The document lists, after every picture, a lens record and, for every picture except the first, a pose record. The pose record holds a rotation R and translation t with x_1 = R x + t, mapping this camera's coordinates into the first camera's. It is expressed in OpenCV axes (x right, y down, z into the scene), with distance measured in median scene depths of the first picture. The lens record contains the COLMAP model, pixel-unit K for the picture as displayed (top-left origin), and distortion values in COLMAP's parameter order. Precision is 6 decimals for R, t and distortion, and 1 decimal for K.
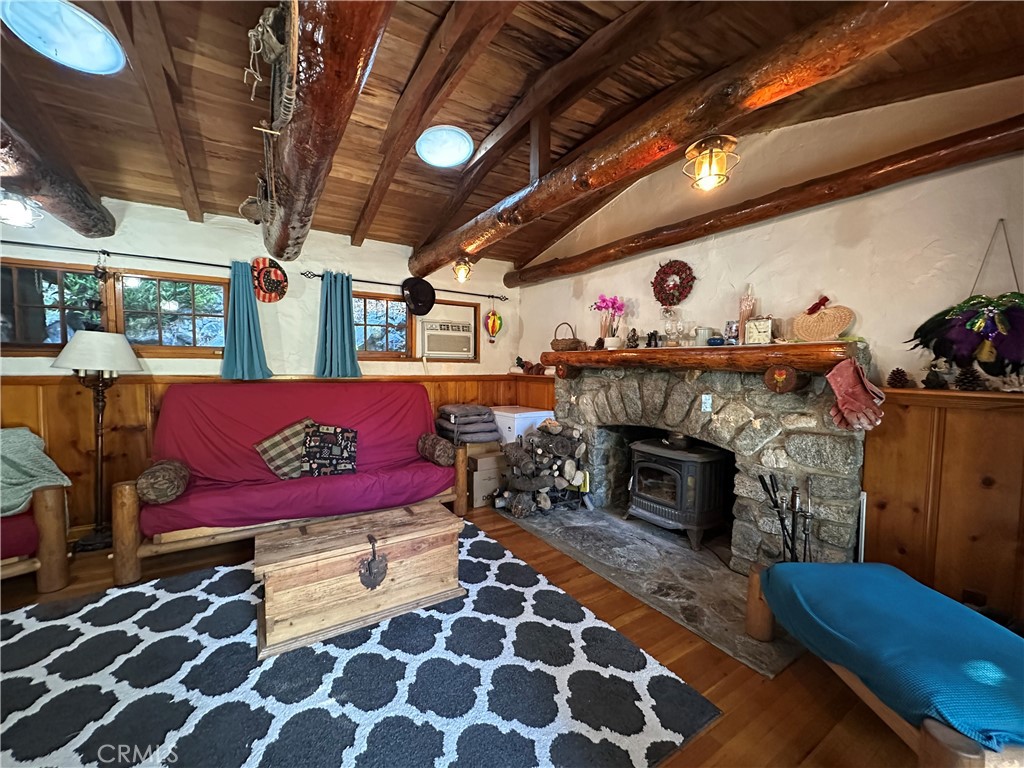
lens RADIAL K [[408.8, 0, 512.0], [0, 408.8, 384.0], [0, 0, 1]] dist [0.001155, 0.000314]
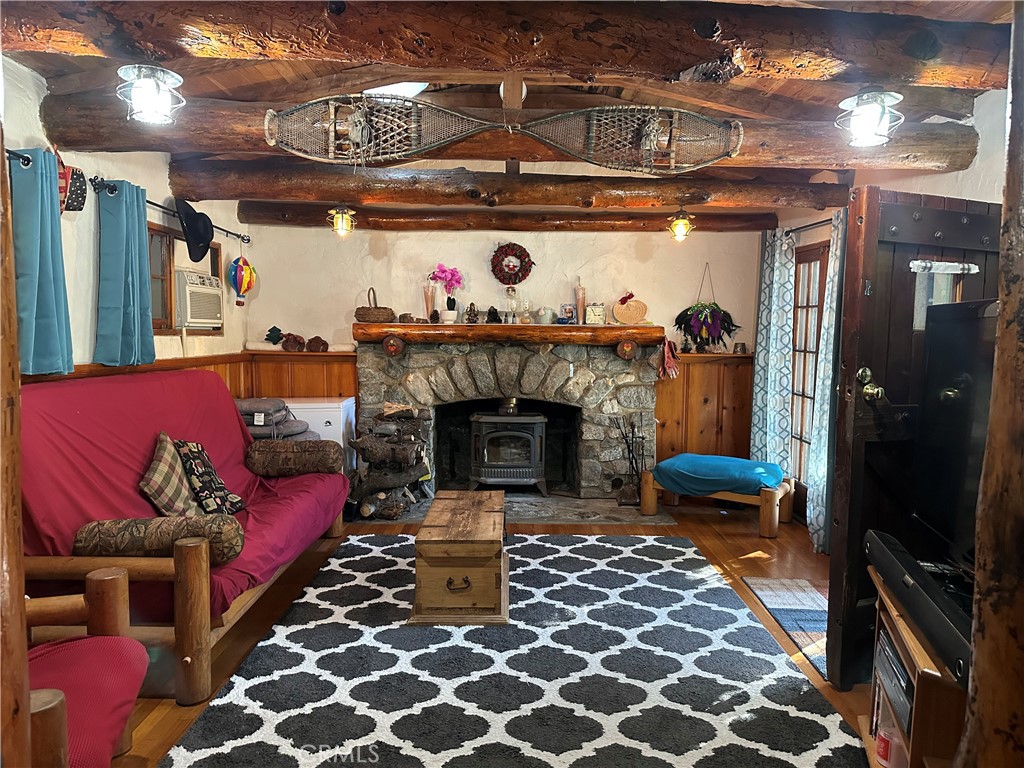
lens RADIAL K [[710.2, 0, 508.9], [0, 710.2, 387.8], [0, 0, 1]] dist [0.098204, -0.002243]
pose [[0.528691, -0.067971, 0.846088, -1.281576], [0.038407, 0.997683, 0.056150, -0.025866], [-0.847945, 0.002810, 0.530077, 0.004794]]
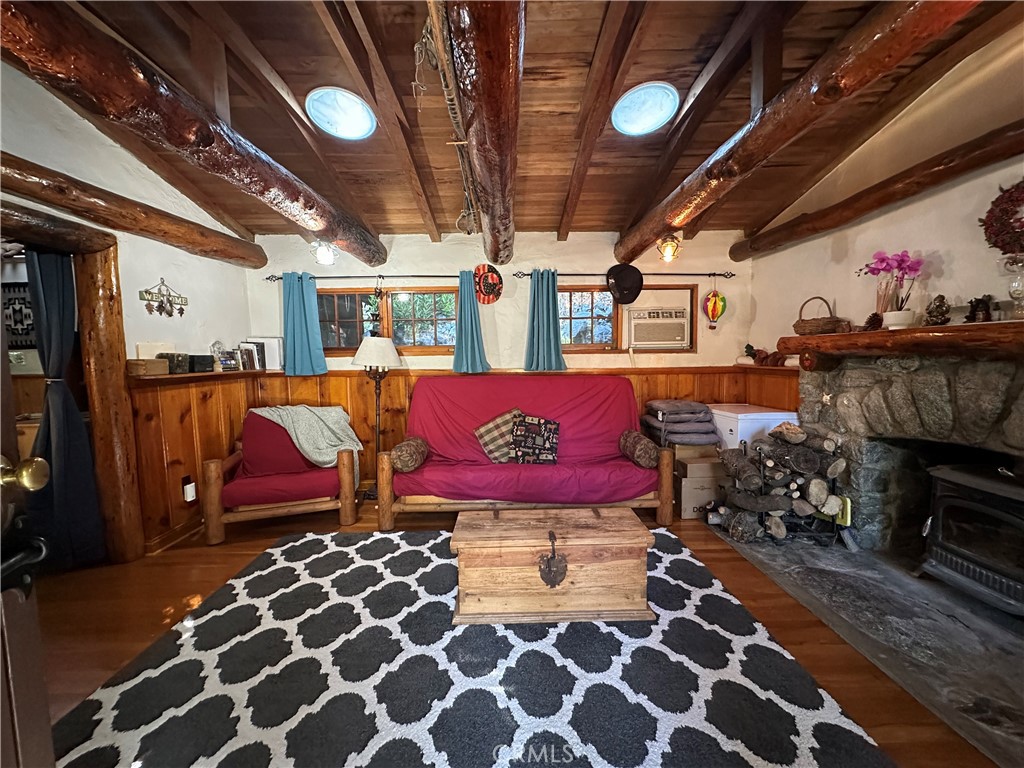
lens RADIAL K [[408.8, 0, 512.0], [0, 408.8, 384.0], [0, 0, 1]] dist [0.001155, 0.000314]
pose [[0.857749, 0.013882, -0.513882, 0.050621], [-0.003846, 0.999781, 0.020590, -0.003471], [0.514055, -0.015685, 0.857614, 0.080143]]
